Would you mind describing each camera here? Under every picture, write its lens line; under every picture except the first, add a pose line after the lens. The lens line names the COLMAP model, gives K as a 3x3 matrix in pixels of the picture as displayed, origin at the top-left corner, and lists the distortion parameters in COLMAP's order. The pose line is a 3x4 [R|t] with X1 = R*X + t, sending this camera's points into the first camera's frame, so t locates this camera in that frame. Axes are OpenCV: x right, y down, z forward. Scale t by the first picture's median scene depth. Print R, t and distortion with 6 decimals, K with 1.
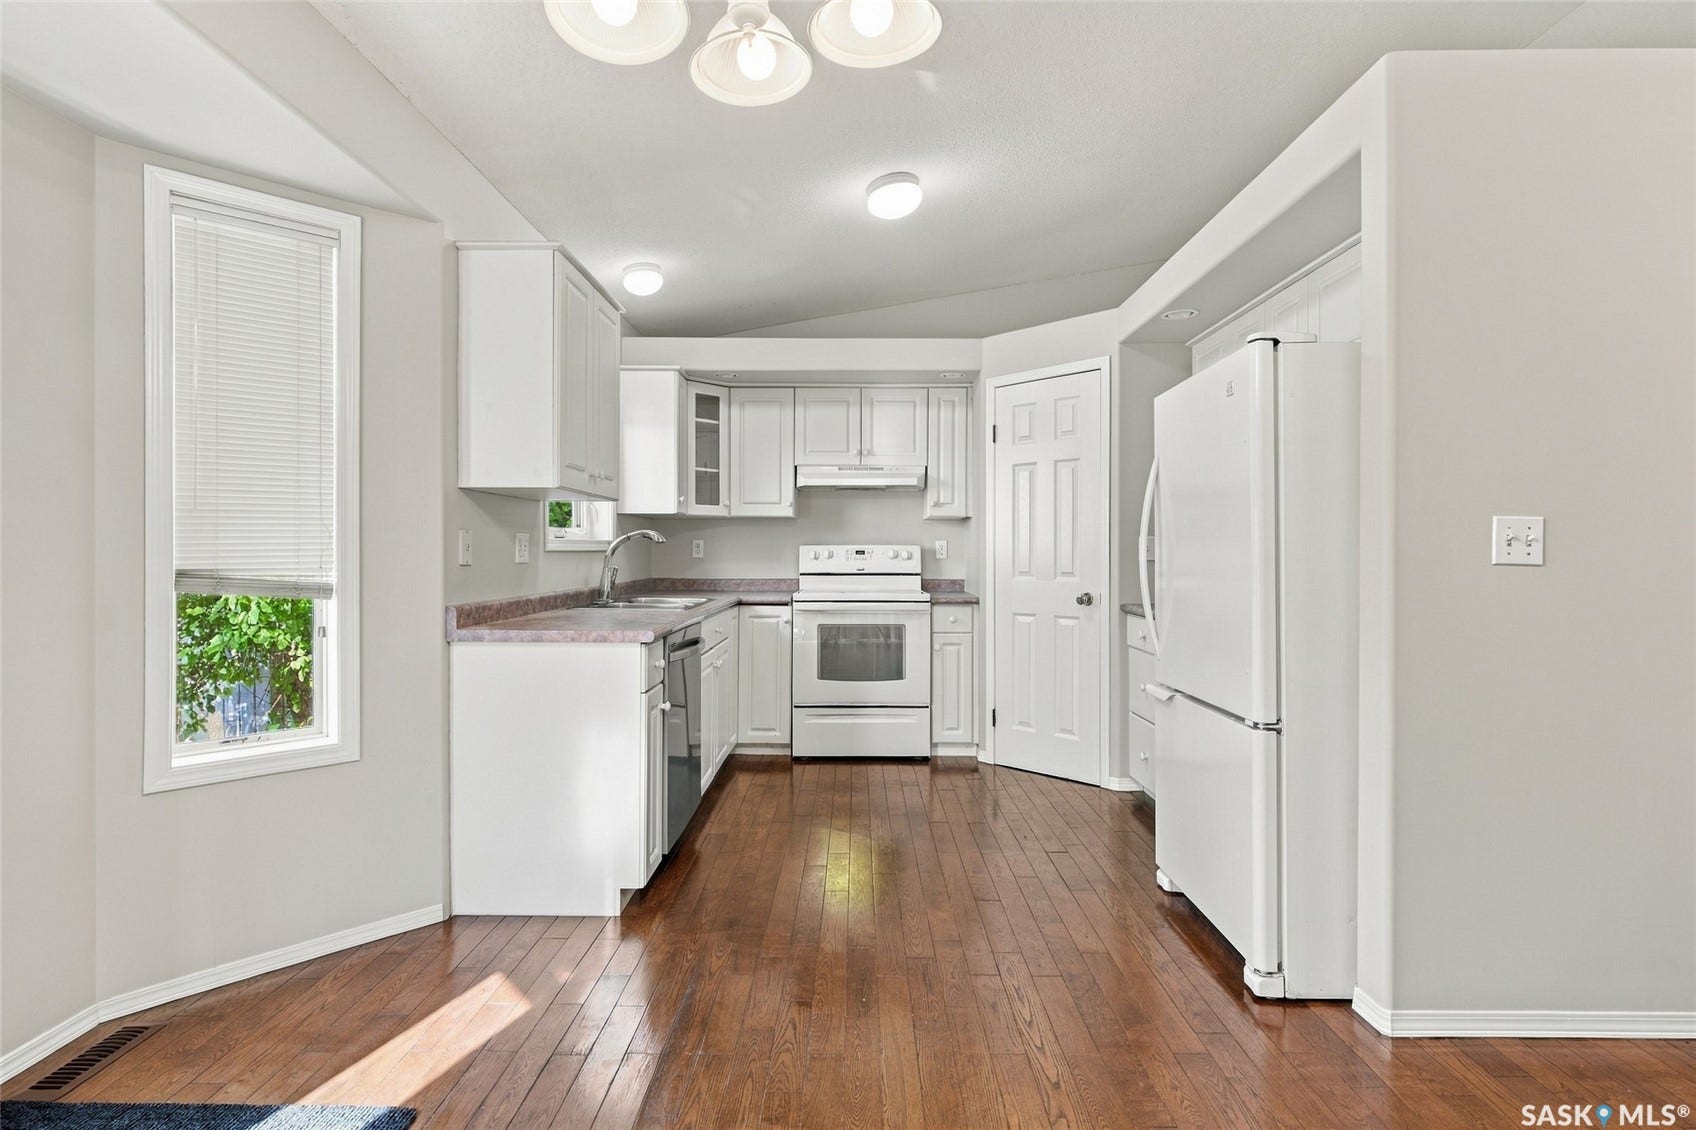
lens RADIAL K [[811.5, 0, 857.7], [0, 811.5, 556.1], [0, 0, 1]] dist [0.001212, -0.003226]
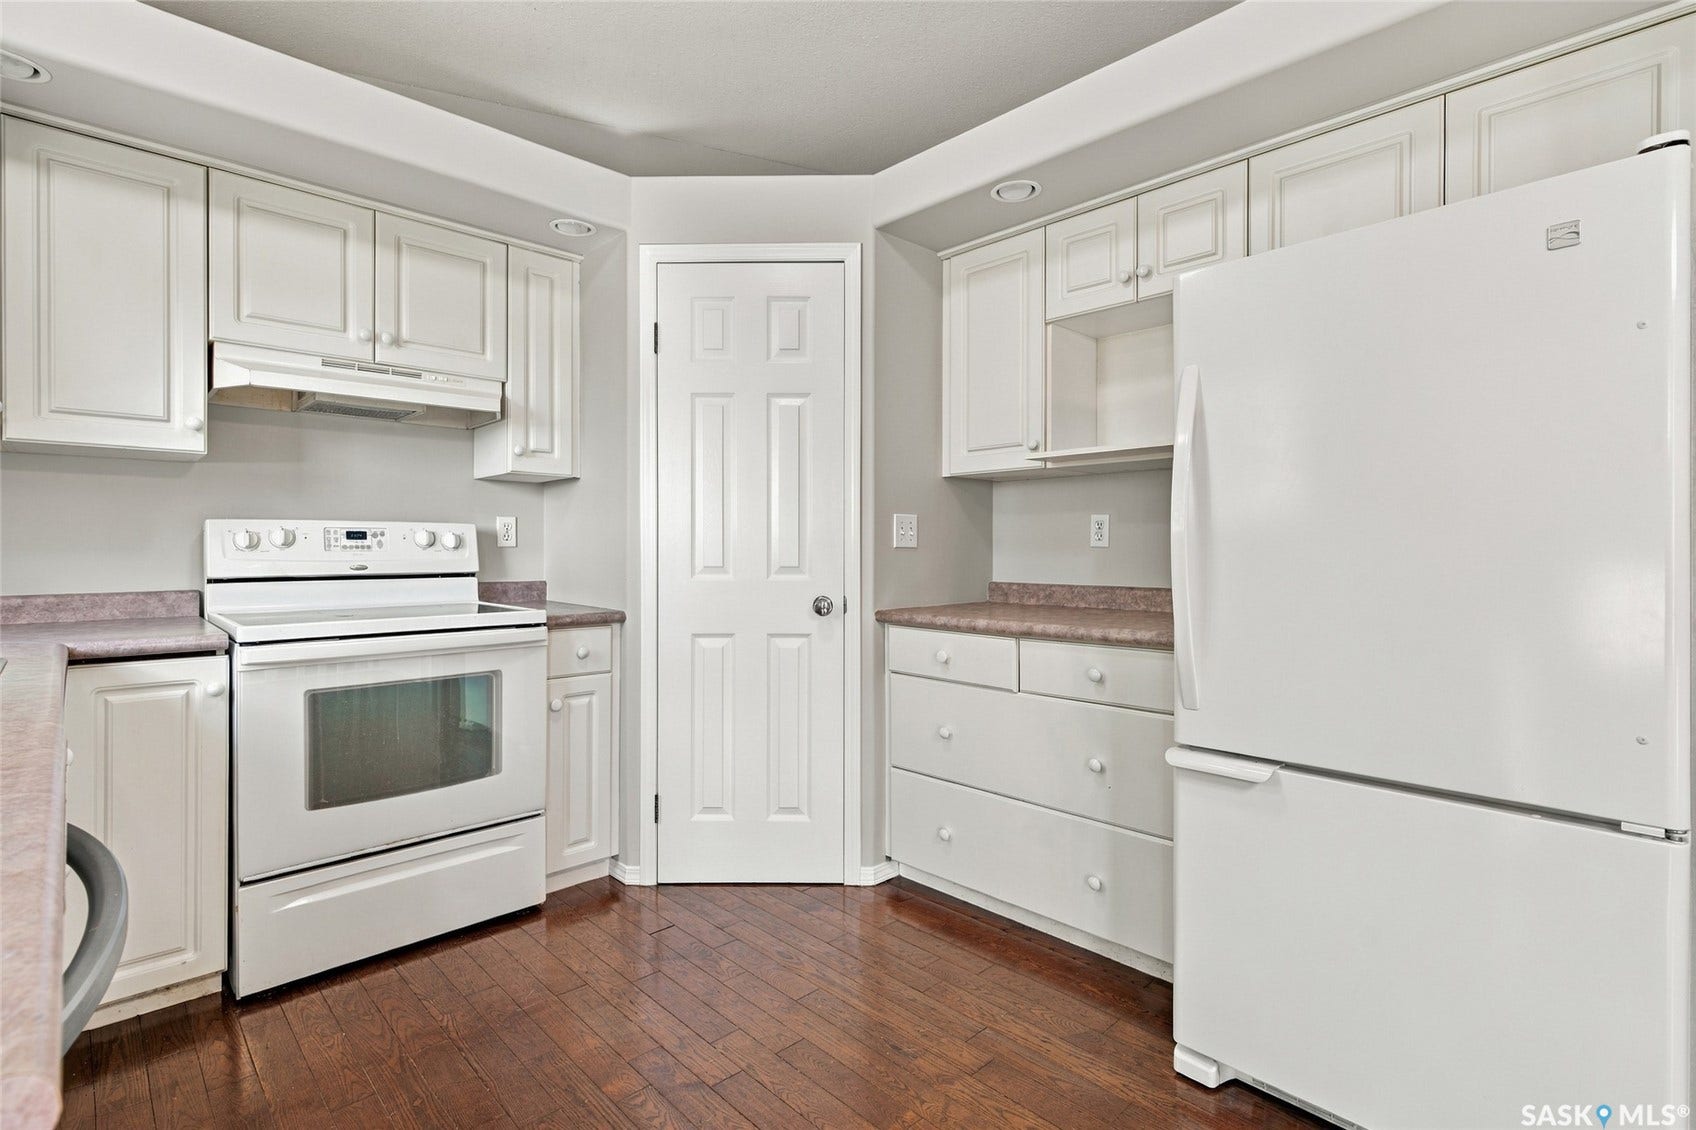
lens RADIAL K [[811.5, 0, 863.9], [0, 811.5, 552.3], [0, 0, 1]] dist [0.001212, -0.003226]
pose [[0.717210, -0.006968, 0.696822, -0.136735], [0.001712, 0.999965, 0.008237, 0.003093], [-0.696855, -0.004714, 0.717197, 0.441078]]
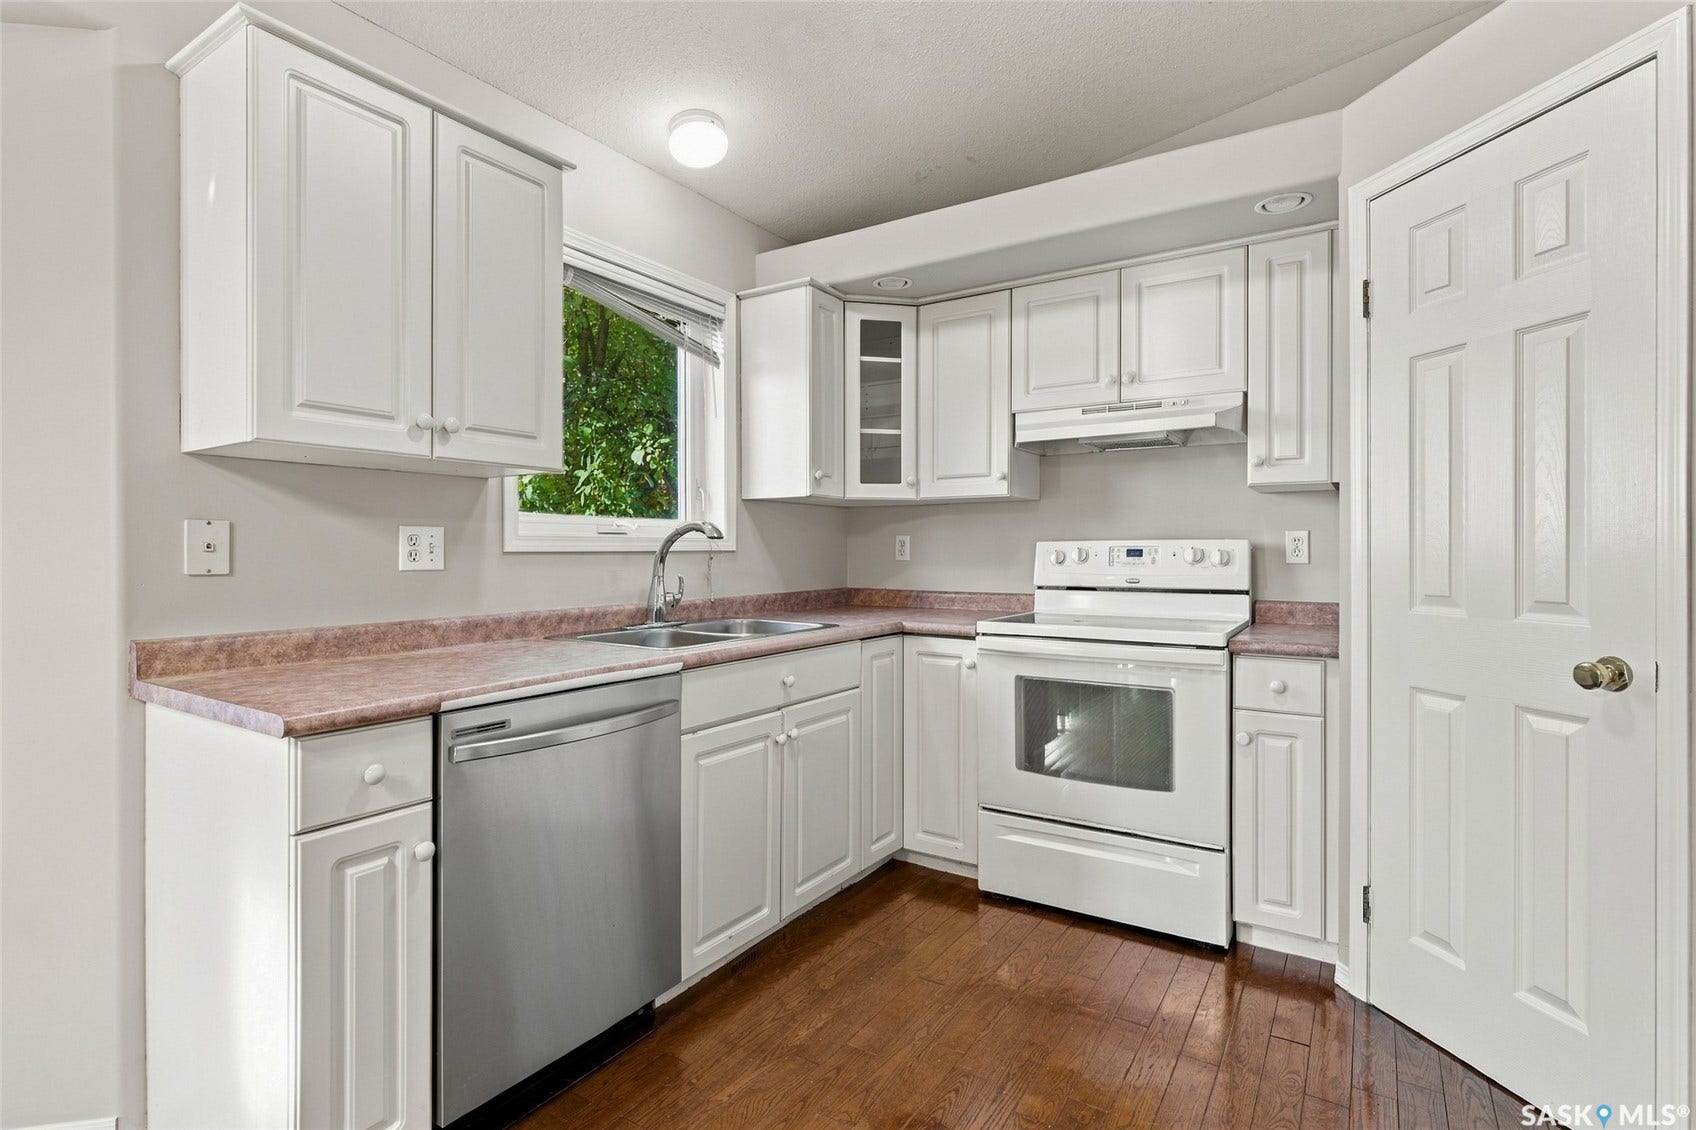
lens RADIAL K [[811.5, 0, 854.9], [0, 811.5, 556.8], [0, 0, 1]] dist [0.001212, -0.003226]
pose [[0.840060, 0.000155, -0.542493, 0.166722], [0.000064, 1.000000, 0.000385, -0.001832], [0.542493, -0.000358, 0.840060, 0.429176]]
